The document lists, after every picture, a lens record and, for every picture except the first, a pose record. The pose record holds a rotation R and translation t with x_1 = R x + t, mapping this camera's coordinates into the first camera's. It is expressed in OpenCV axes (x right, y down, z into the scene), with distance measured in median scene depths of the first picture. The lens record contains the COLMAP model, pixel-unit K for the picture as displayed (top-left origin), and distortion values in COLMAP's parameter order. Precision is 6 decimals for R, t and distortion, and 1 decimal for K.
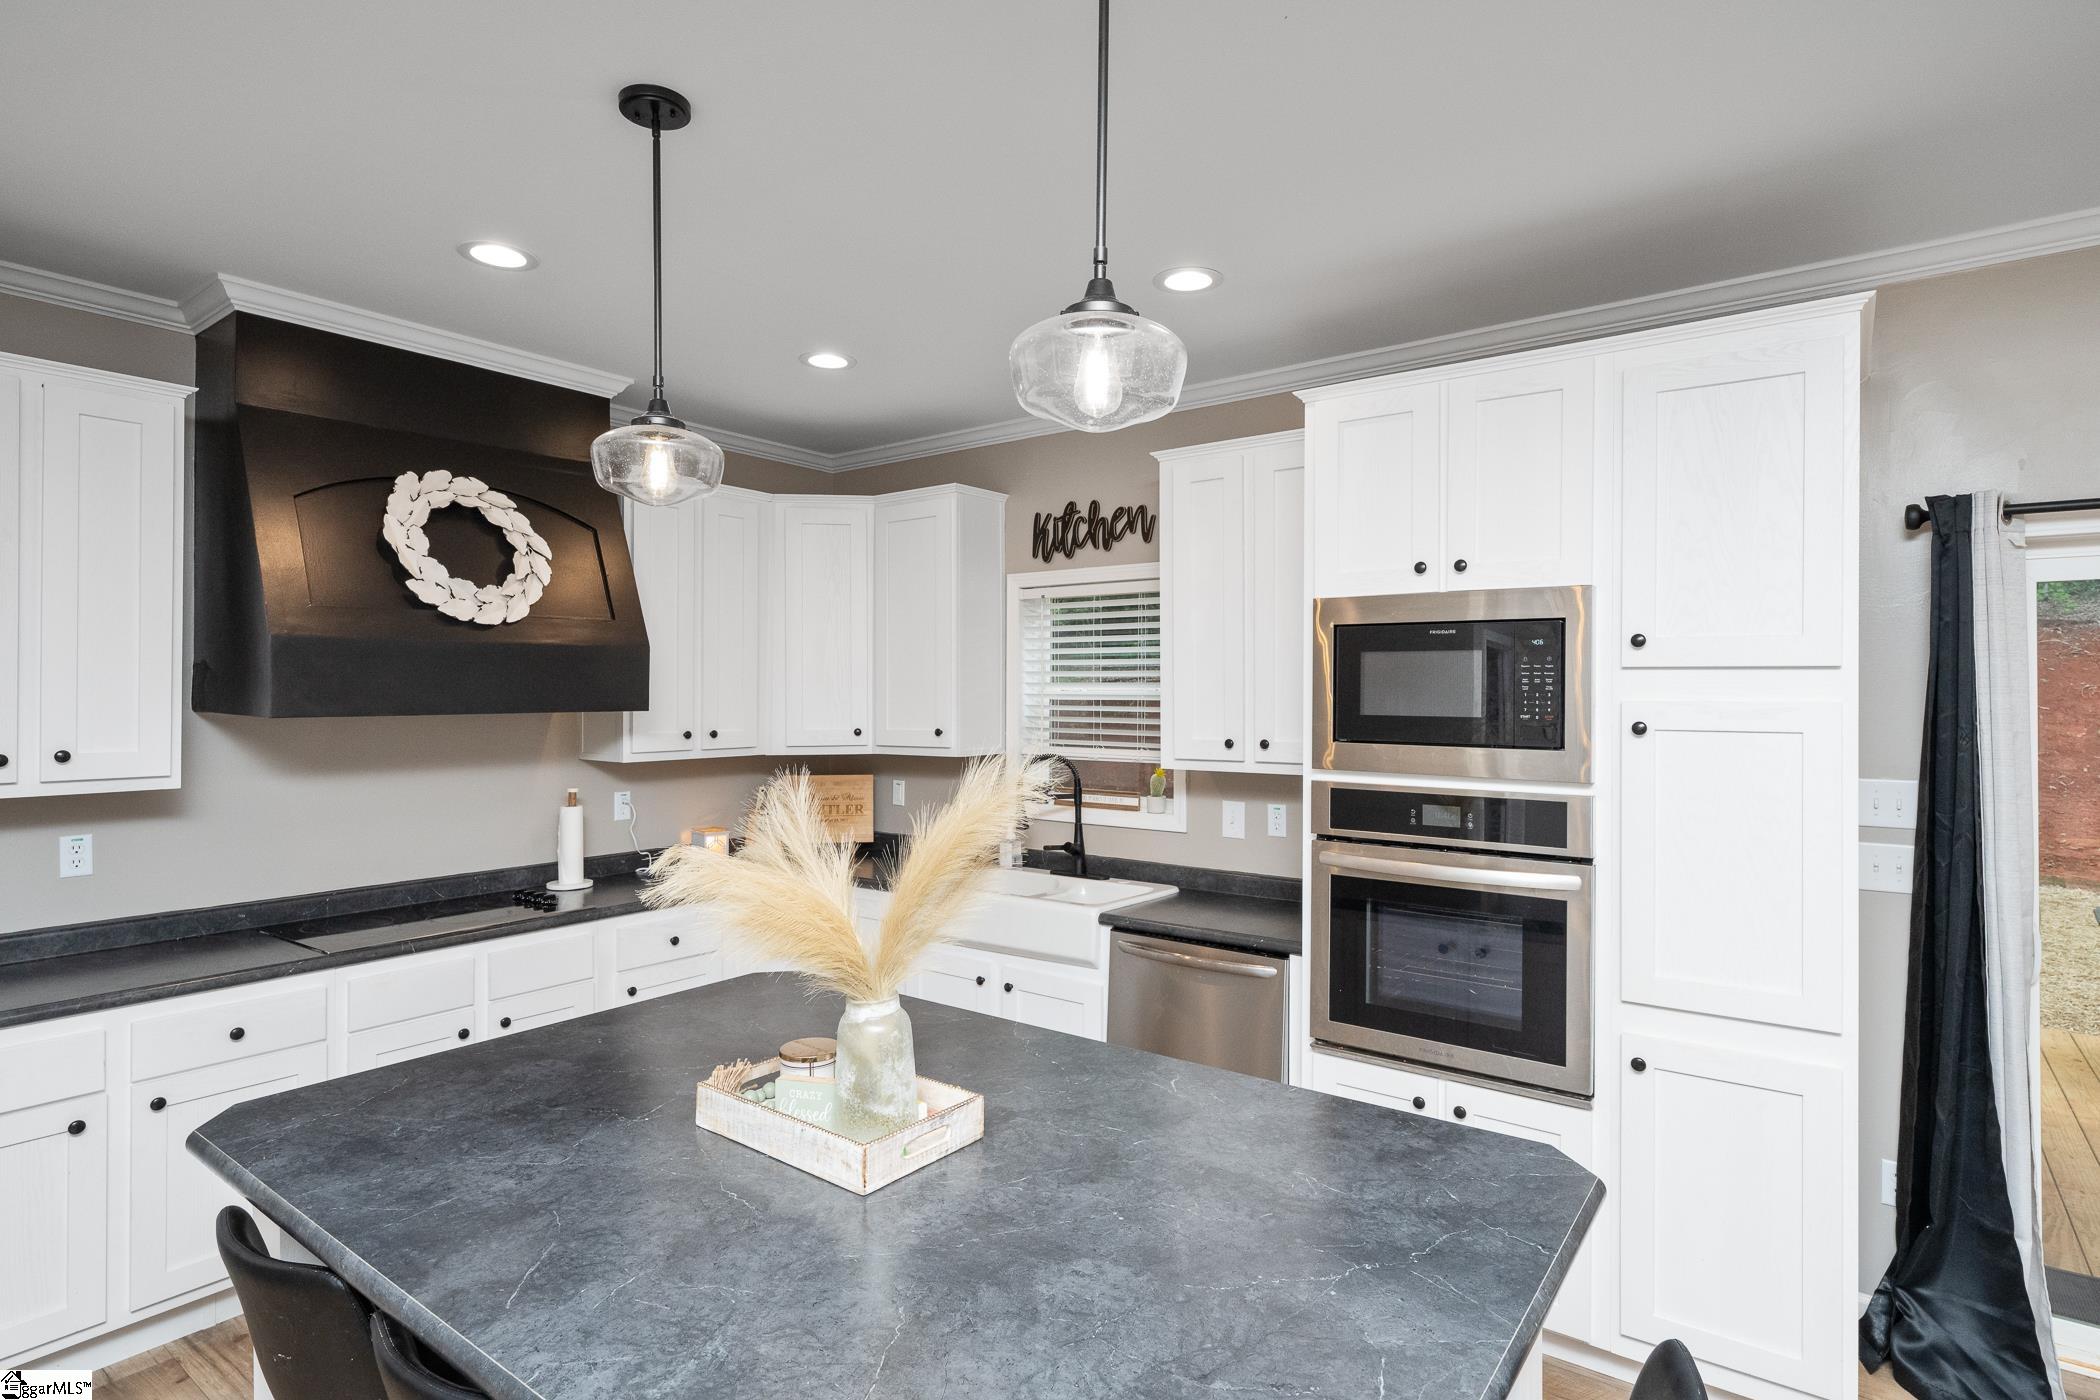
lens RADIAL K [[1096.1, 0, 1047.2], [0, 1096.1, 684.5], [0, 0, 1]] dist [0.003929, 0.001008]
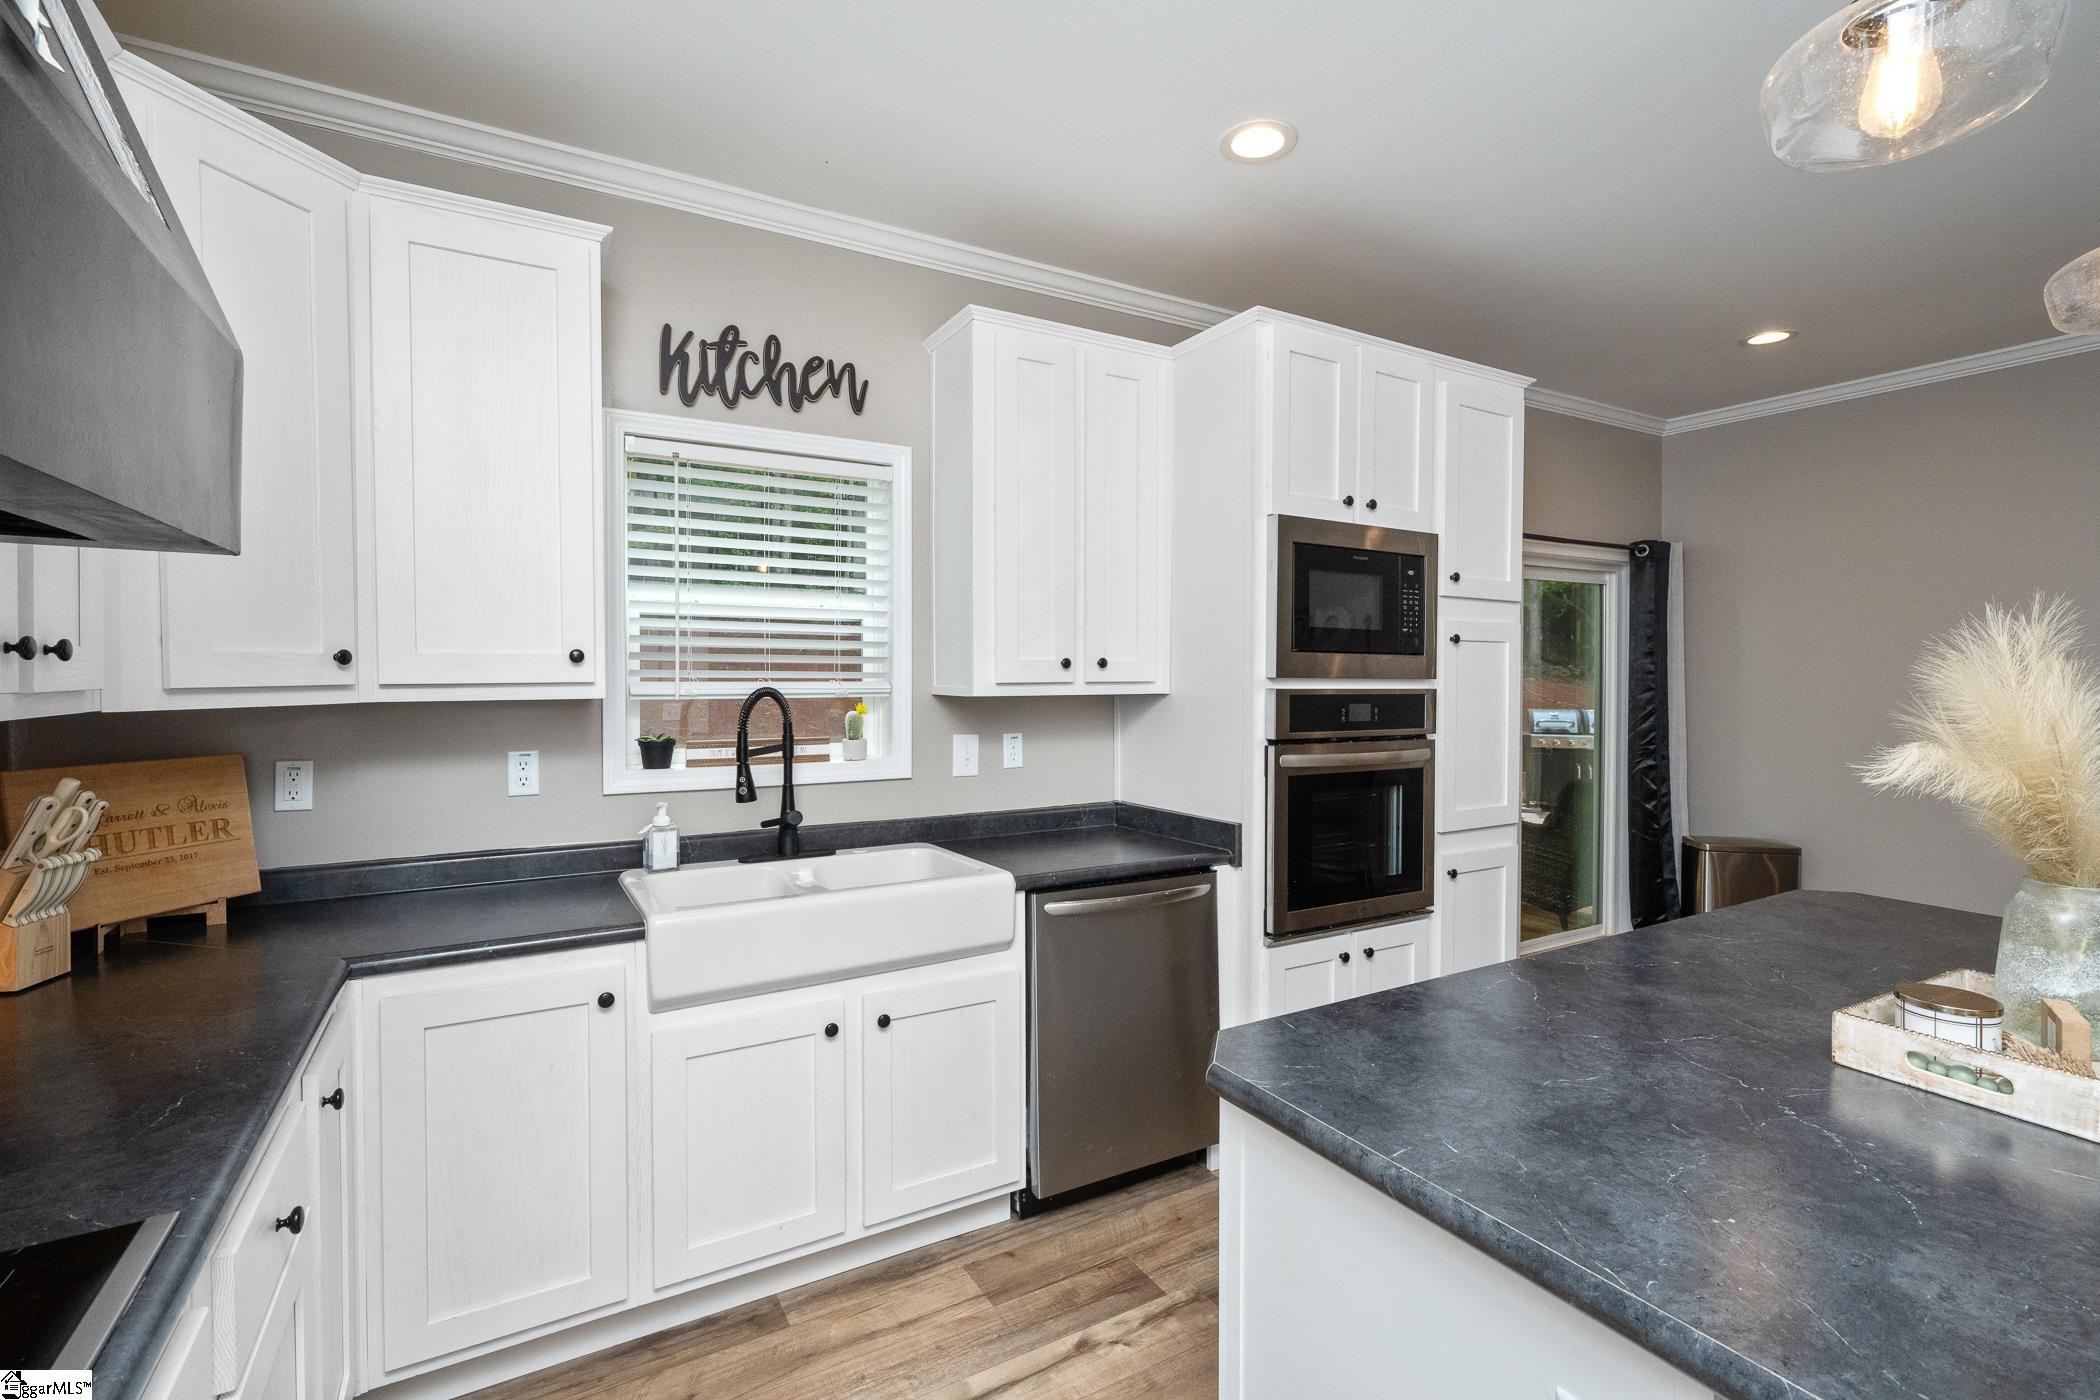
lens RADIAL K [[954.7, 0, 1051.6], [0, 954.7, 701.6], [0, 0, 1]] dist [0.003953, 0.000080]
pose [[0.382985, -0.030193, 0.923261, -0.480728], [-0.007822, 0.999324, 0.035925, 0.048098], [-0.923721, -0.020980, 0.382490, 0.601184]]
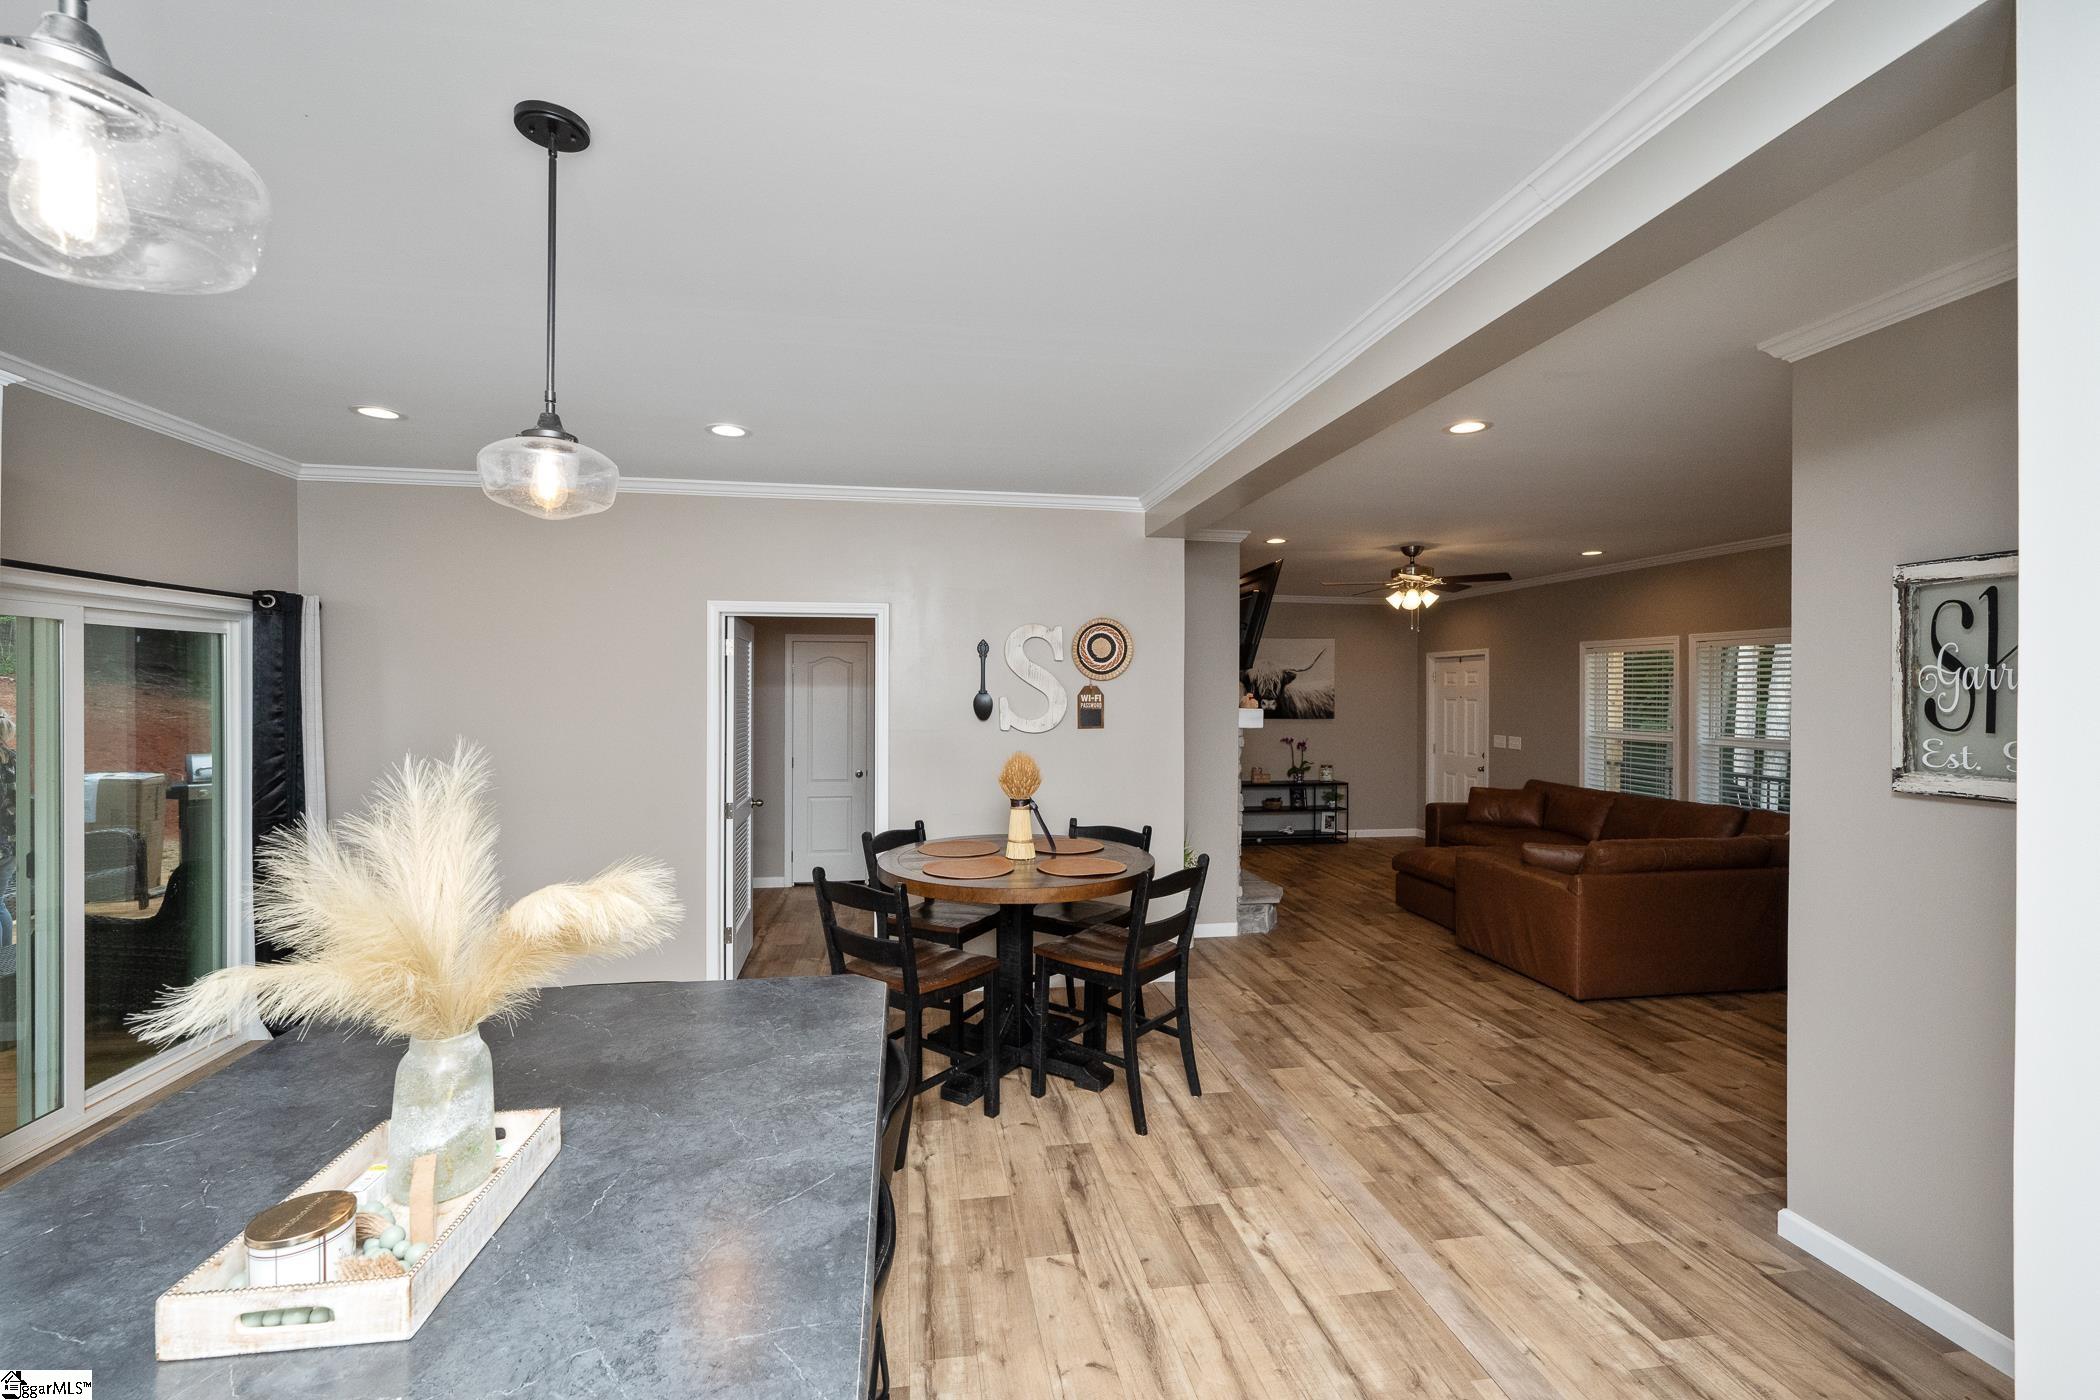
lens RADIAL K [[876.7, 0, 1045.0], [0, 876.7, 697.7], [0, 0, 1]] dist [0.004930, -0.000051]
pose [[-0.721737, -0.007348, 0.692129, -0.448085], [-0.009626, 0.999954, 0.000578, 0.017040], [-0.692101, -0.006245, -0.721774, 0.533145]]
